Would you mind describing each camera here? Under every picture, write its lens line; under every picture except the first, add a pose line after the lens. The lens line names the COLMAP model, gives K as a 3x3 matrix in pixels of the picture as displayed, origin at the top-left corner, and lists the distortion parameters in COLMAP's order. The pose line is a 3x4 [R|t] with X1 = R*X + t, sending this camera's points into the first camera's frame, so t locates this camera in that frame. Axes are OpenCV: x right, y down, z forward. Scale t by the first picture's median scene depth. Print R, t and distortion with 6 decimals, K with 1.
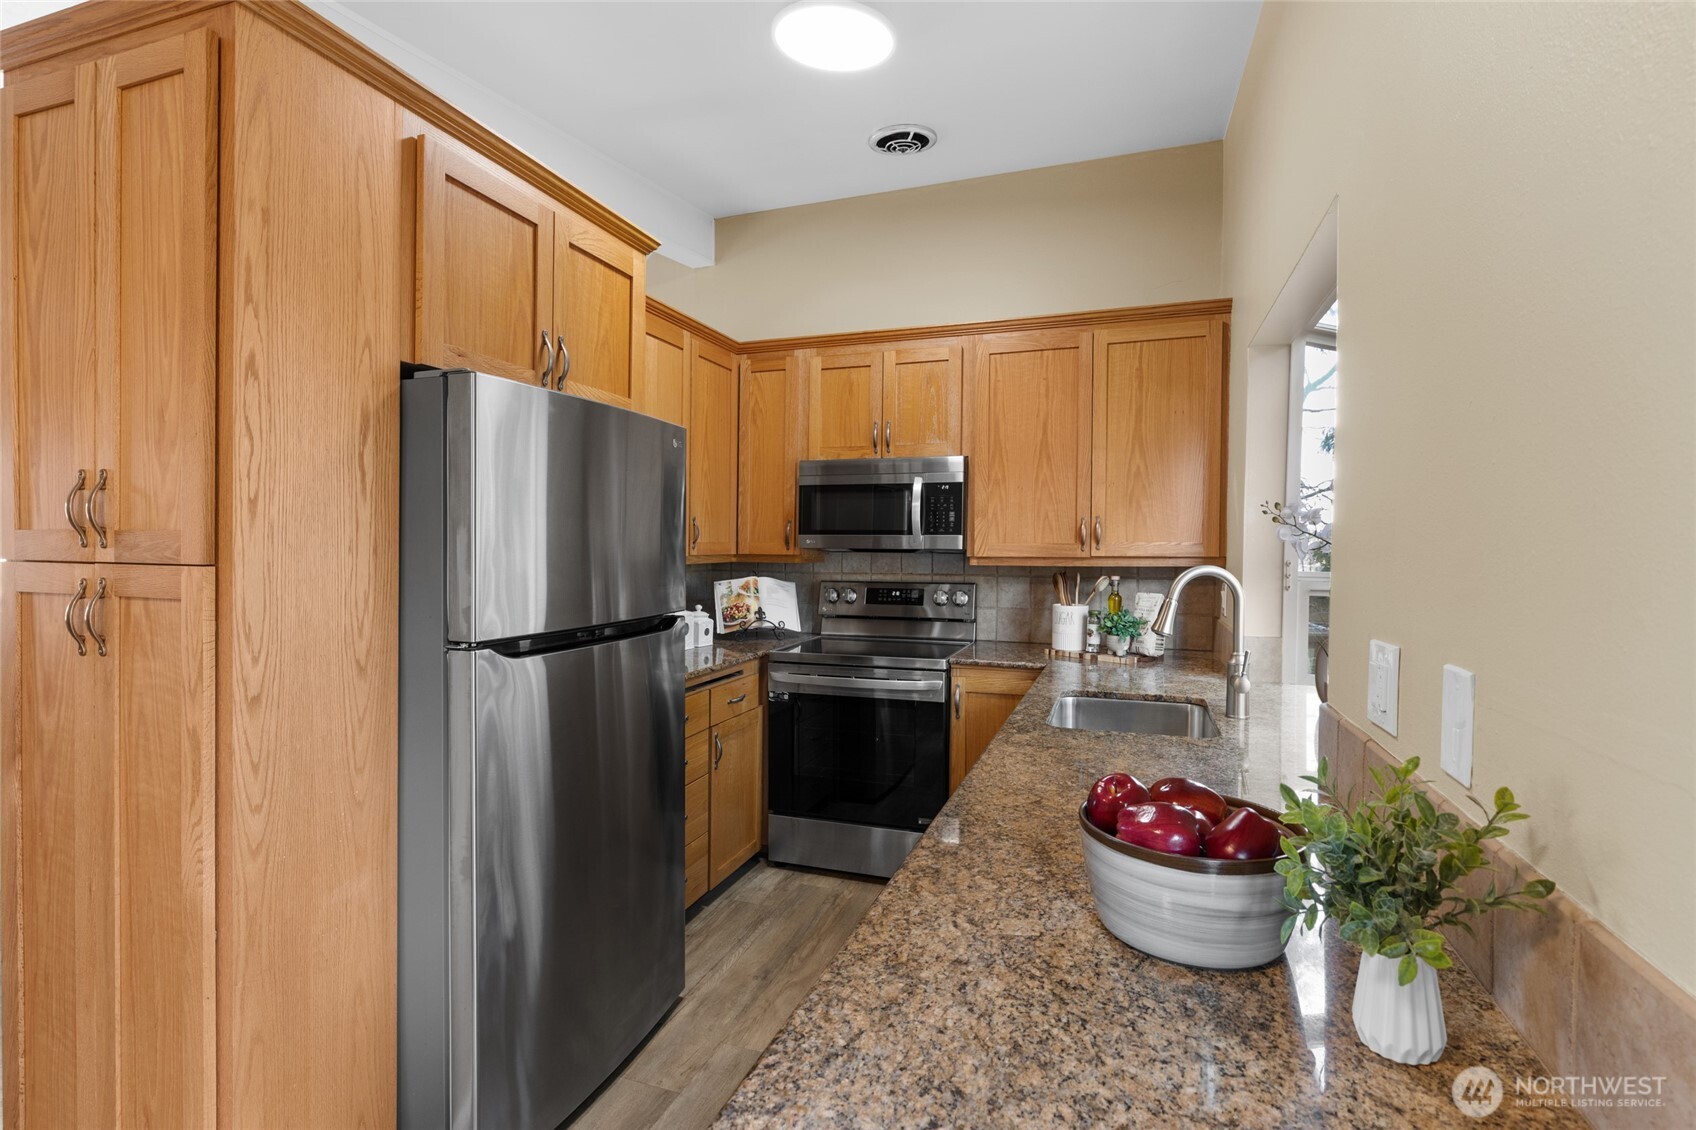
lens RADIAL K [[793.3, 0, 845.2], [0, 793.3, 557.9], [0, 0, 1]] dist [-0.004181, -0.000448]
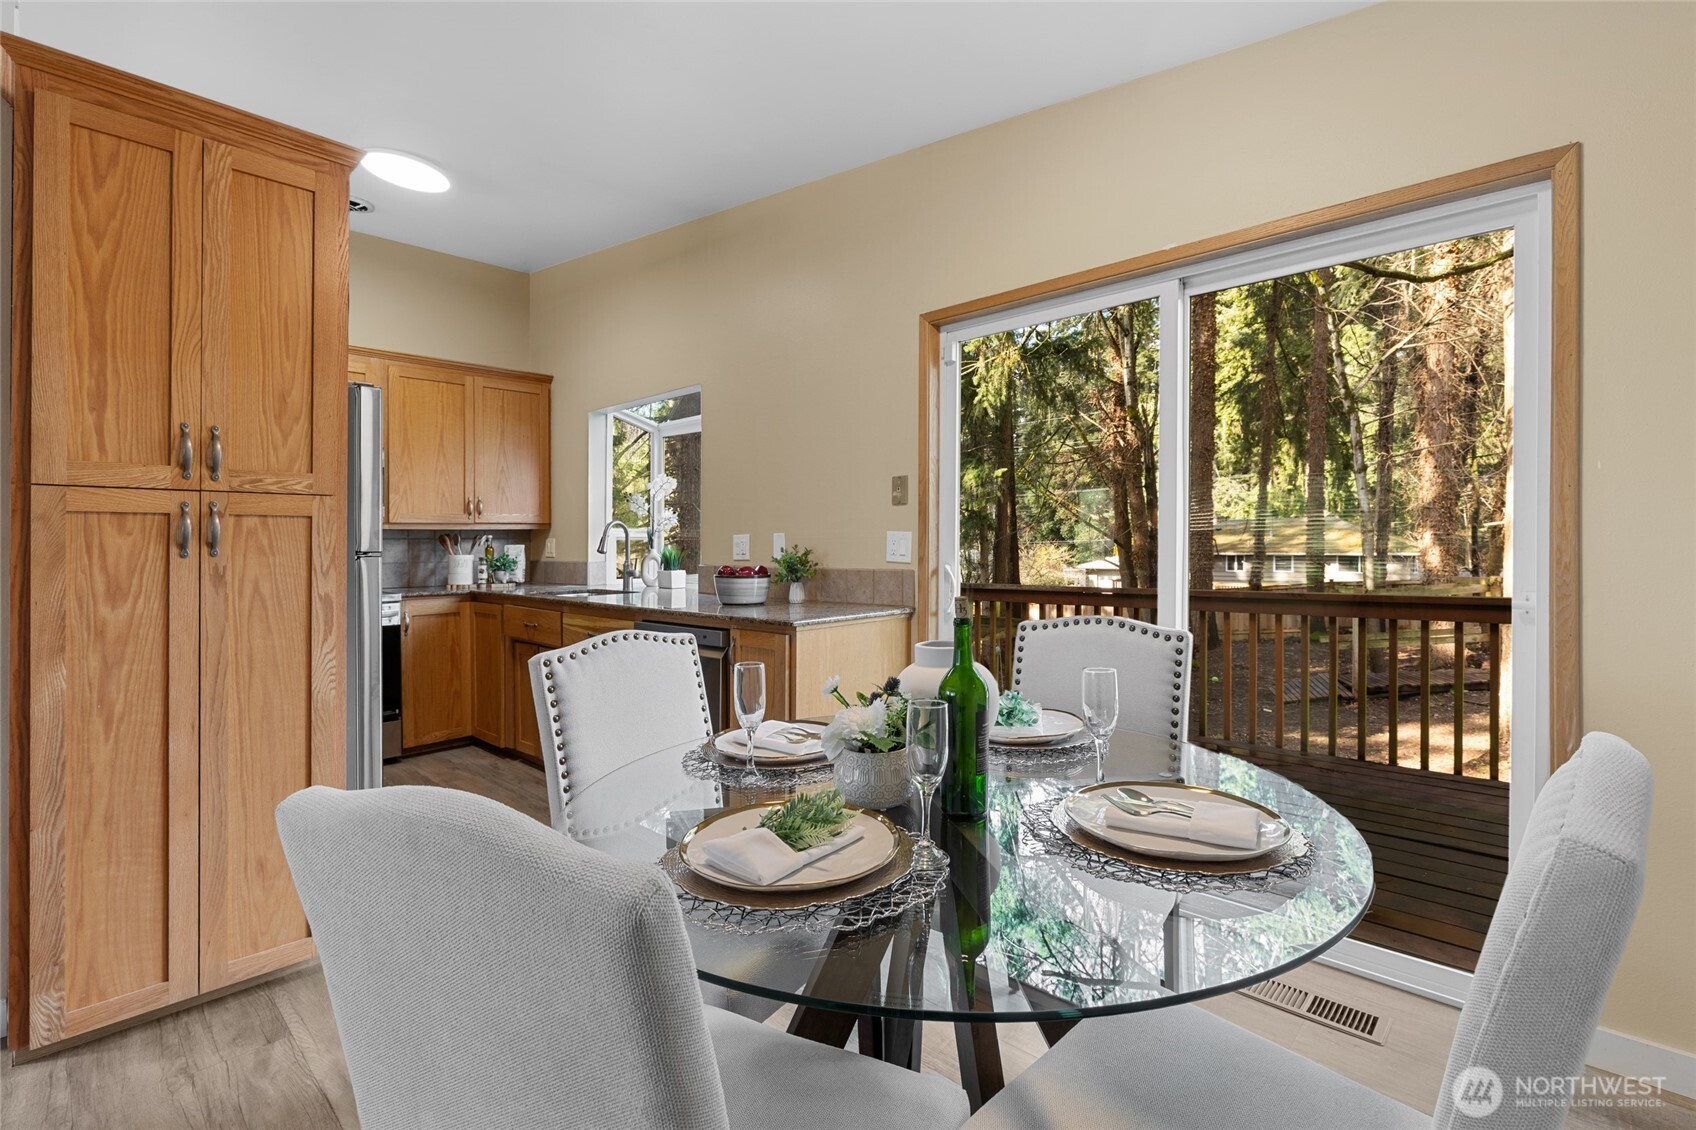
lens RADIAL K [[777.5, 0, 845.2], [0, 777.5, 552.7], [0, 0, 1]] dist [0.000185, 0.000045]
pose [[0.406993, -0.018654, 0.913241, -0.792829], [0.022943, 0.999685, 0.010195, 0.058548], [-0.913143, 0.016804, 0.407293, -0.275823]]
